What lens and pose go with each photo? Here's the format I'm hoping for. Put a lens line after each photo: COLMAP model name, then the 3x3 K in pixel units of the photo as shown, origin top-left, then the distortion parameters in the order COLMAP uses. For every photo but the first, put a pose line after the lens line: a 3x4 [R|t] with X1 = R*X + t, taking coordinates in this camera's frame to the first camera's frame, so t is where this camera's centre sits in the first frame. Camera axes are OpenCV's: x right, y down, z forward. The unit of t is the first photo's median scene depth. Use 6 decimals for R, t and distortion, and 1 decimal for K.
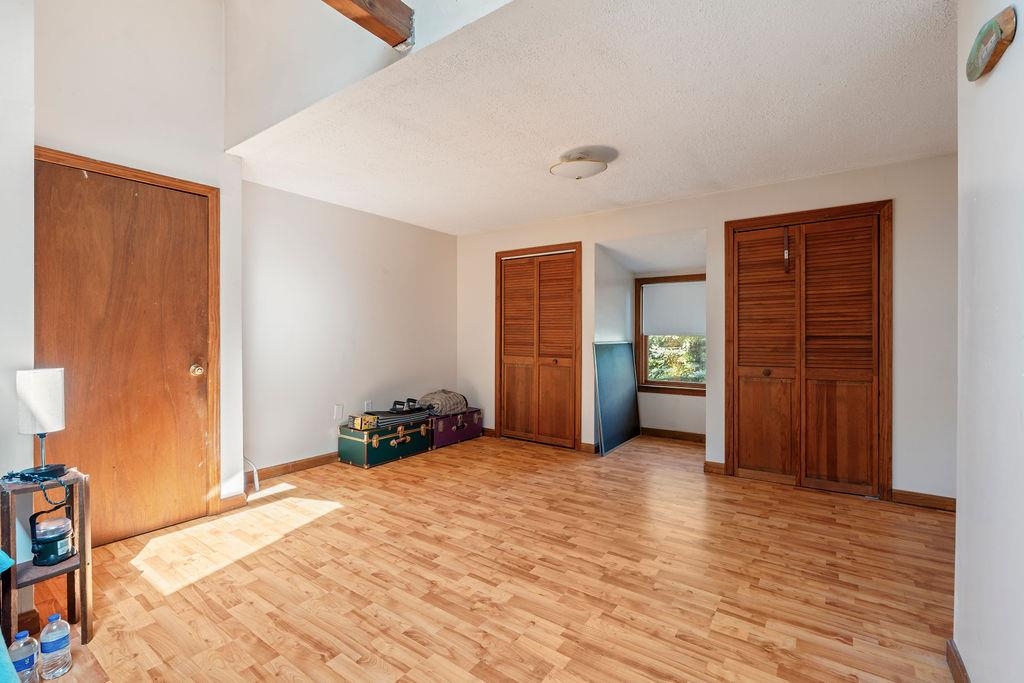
lens RADIAL K [[449.7, 0, 510.7], [0, 449.7, 336.9], [0, 0, 1]] dist [0.000297, 0.000027]
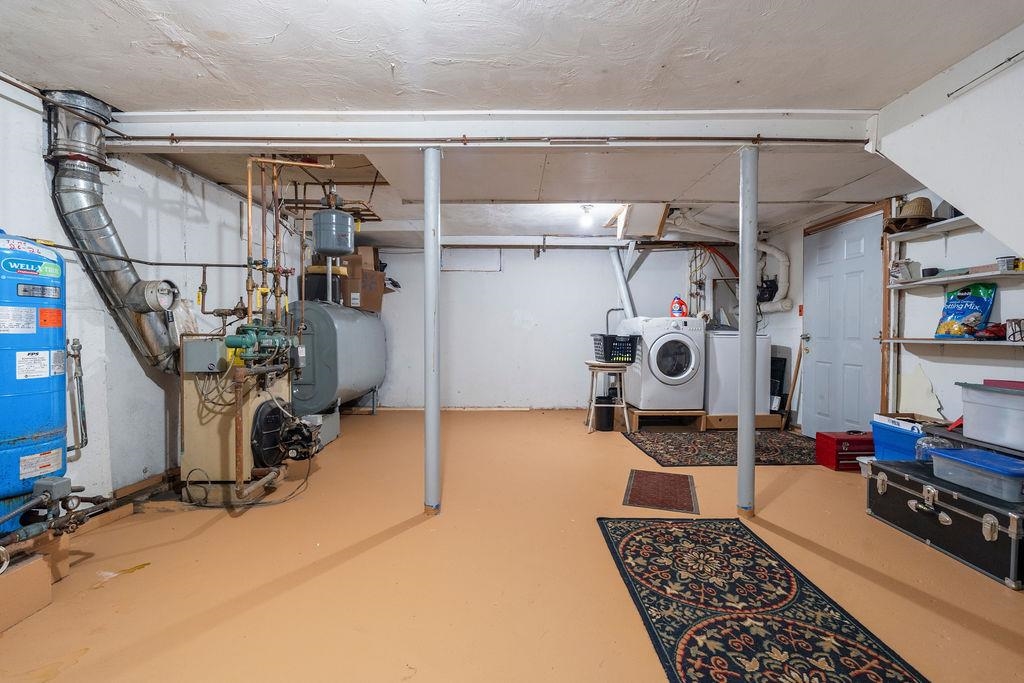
lens RADIAL K [[449.7, 0, 513.5], [0, 449.7, 337.8], [0, 0, 1]] dist [0.000297, 0.000027]
pose [[-0.820926, 0.013512, -0.570874, 0.539590], [-0.003367, 0.999588, 0.028500, -0.011305], [0.571024, 0.025319, -0.820543, 1.177050]]
